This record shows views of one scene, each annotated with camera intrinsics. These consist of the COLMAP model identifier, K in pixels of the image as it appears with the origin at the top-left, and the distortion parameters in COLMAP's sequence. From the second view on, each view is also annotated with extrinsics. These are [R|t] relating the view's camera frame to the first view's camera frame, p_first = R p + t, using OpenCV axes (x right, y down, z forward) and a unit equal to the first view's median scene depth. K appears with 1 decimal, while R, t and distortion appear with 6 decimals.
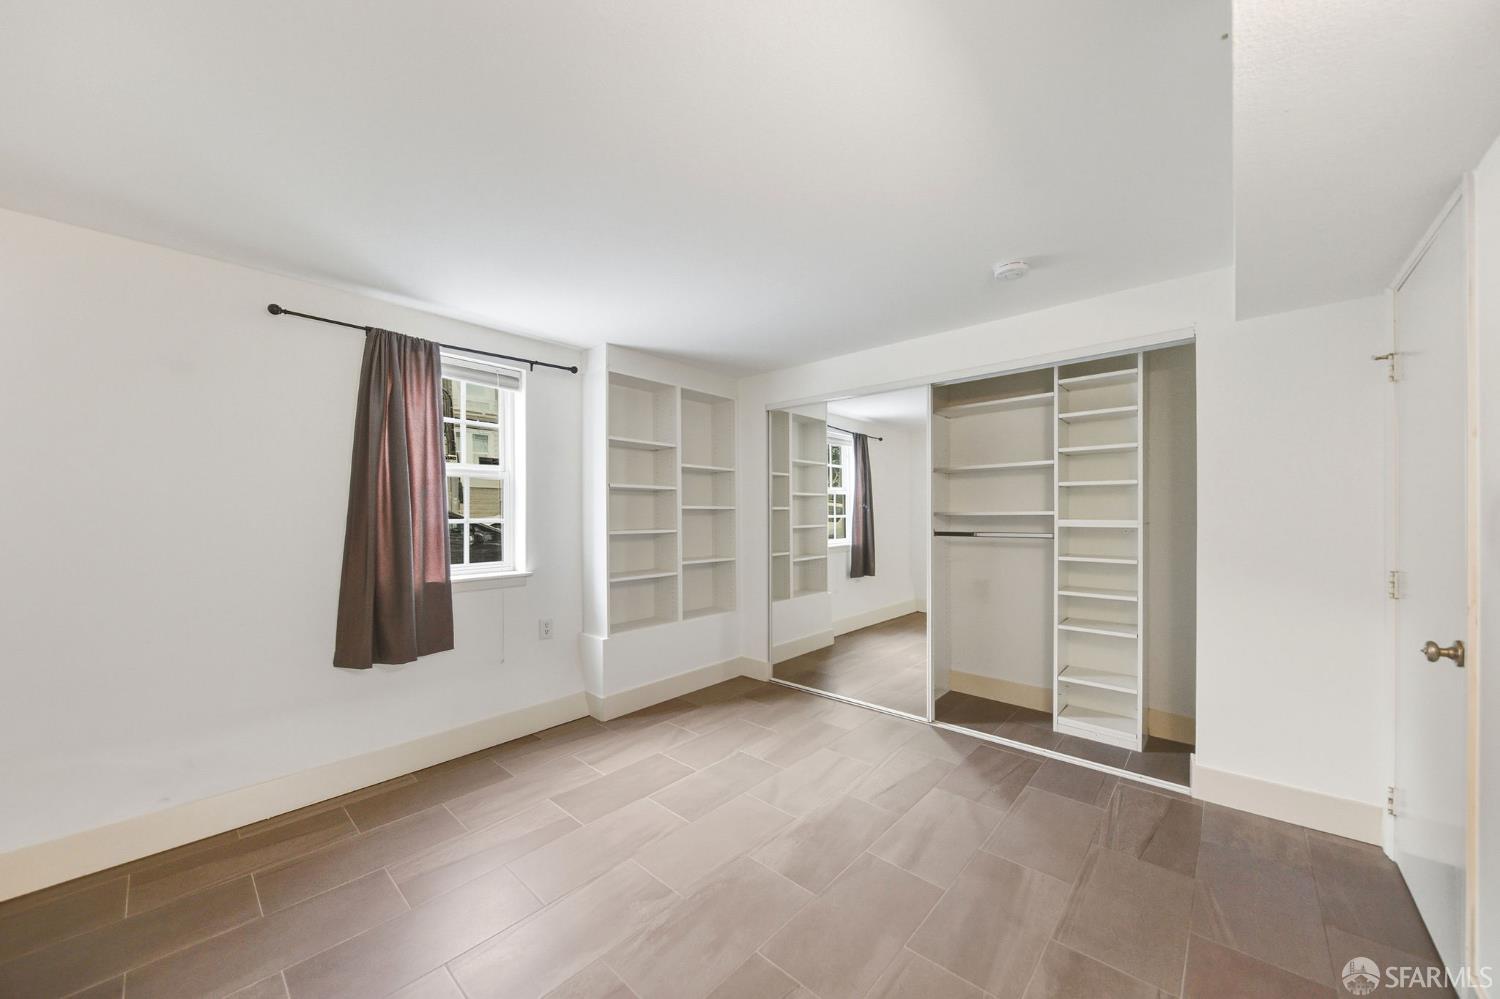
lens RADIAL K [[532.0, 0, 750.0], [0, 532.0, 499.5], [0, 0, 1]] dist [-0.000320, -0.000097]
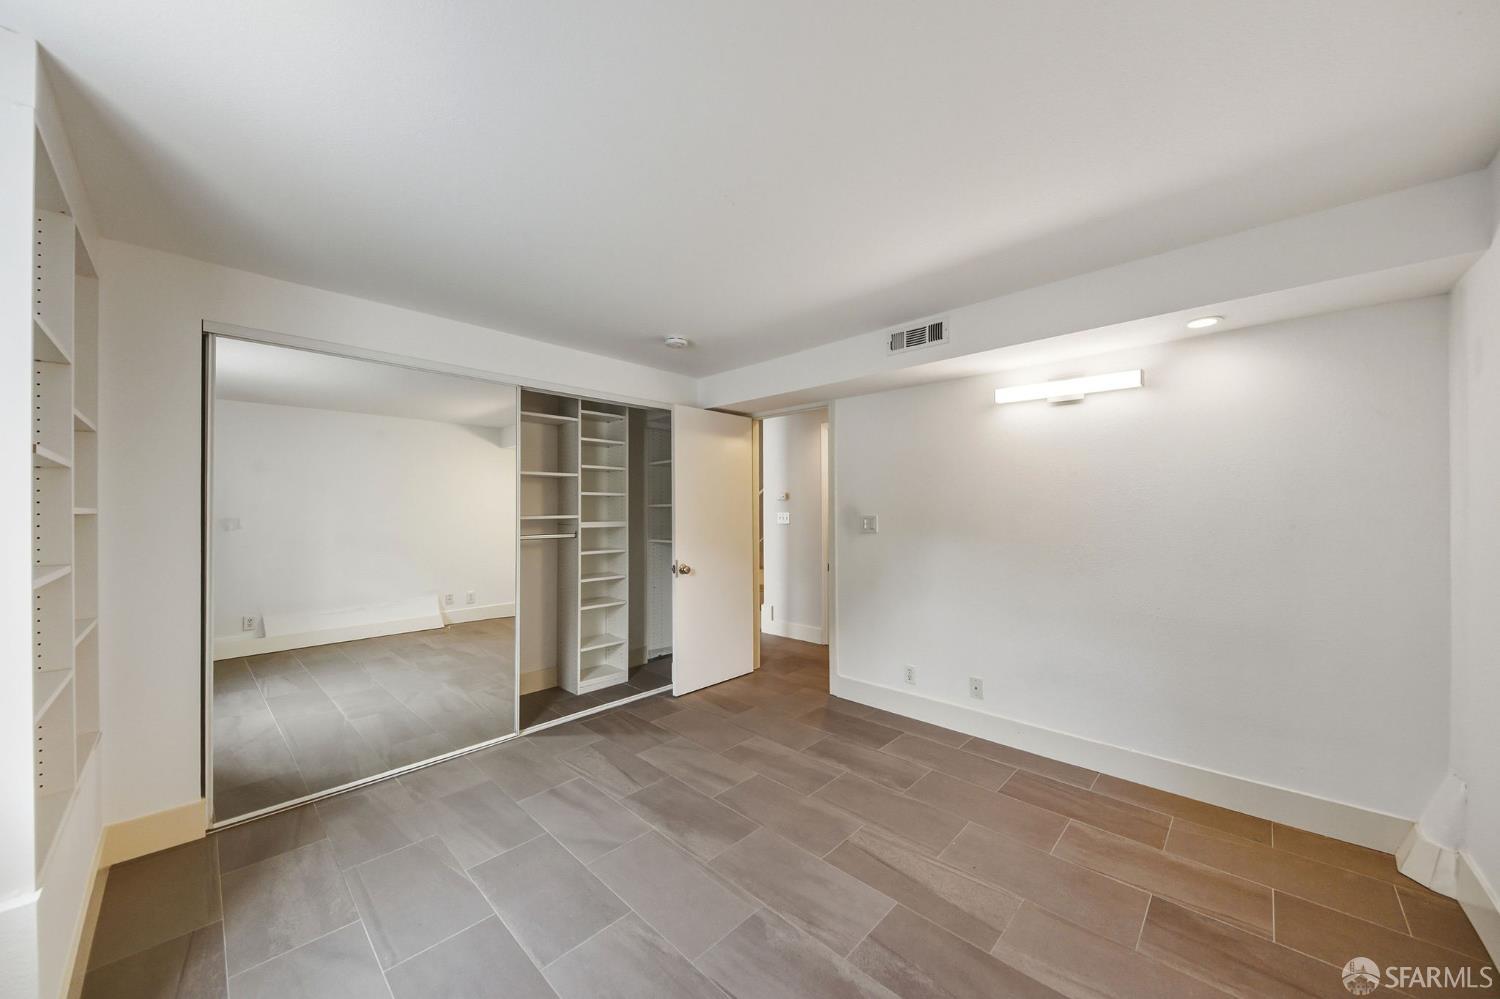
lens RADIAL K [[532.0, 0, 750.0], [0, 532.0, 499.5], [0, 0, 1]] dist [-0.000320, -0.000097]
pose [[0.022170, 0.024891, 0.999444, -0.708125], [-0.020836, 0.999484, -0.024430, 0.006481], [-0.999537, -0.020283, 0.022677, 0.630345]]
